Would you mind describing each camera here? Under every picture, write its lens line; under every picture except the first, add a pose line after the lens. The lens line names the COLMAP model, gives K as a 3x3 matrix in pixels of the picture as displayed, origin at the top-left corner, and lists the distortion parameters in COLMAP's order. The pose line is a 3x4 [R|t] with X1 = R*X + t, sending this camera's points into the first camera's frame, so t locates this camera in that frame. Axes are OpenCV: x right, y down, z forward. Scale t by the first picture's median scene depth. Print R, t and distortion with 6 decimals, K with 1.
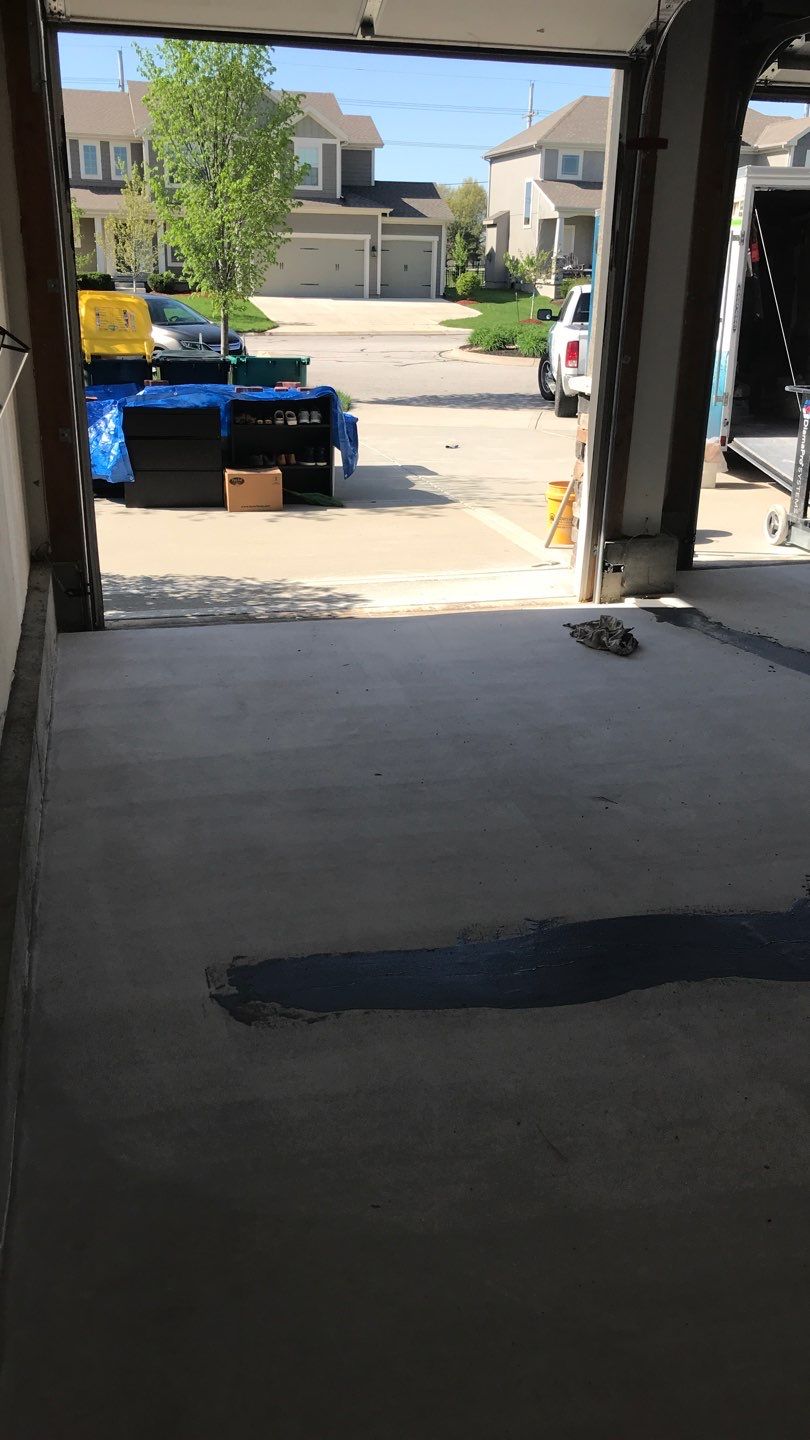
lens RADIAL K [[1189.1, 0, 353.9], [0, 1189.1, 719.4], [0, 0, 1]] dist [0.077289, -0.059290]
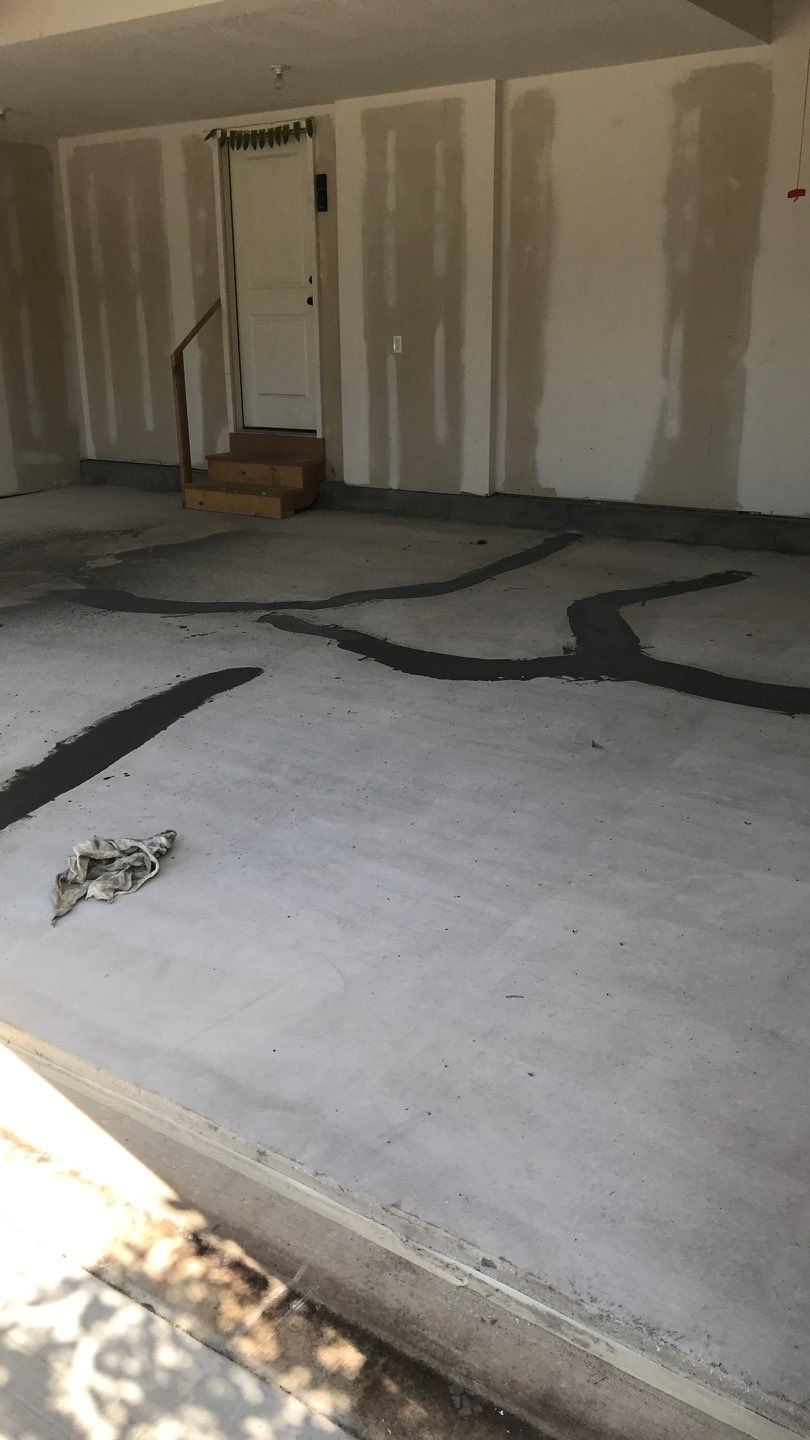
lens RADIAL K [[1157.4, 0, 405.0], [0, 1157.4, 720.0], [0, 0, 1]] dist [-0.001239, -0.003712]
pose [[-0.693142, -0.238015, 0.680369, -0.292601], [0.264094, 0.794410, 0.546962, -0.436810], [-0.670677, 0.558804, -0.487781, 1.218135]]
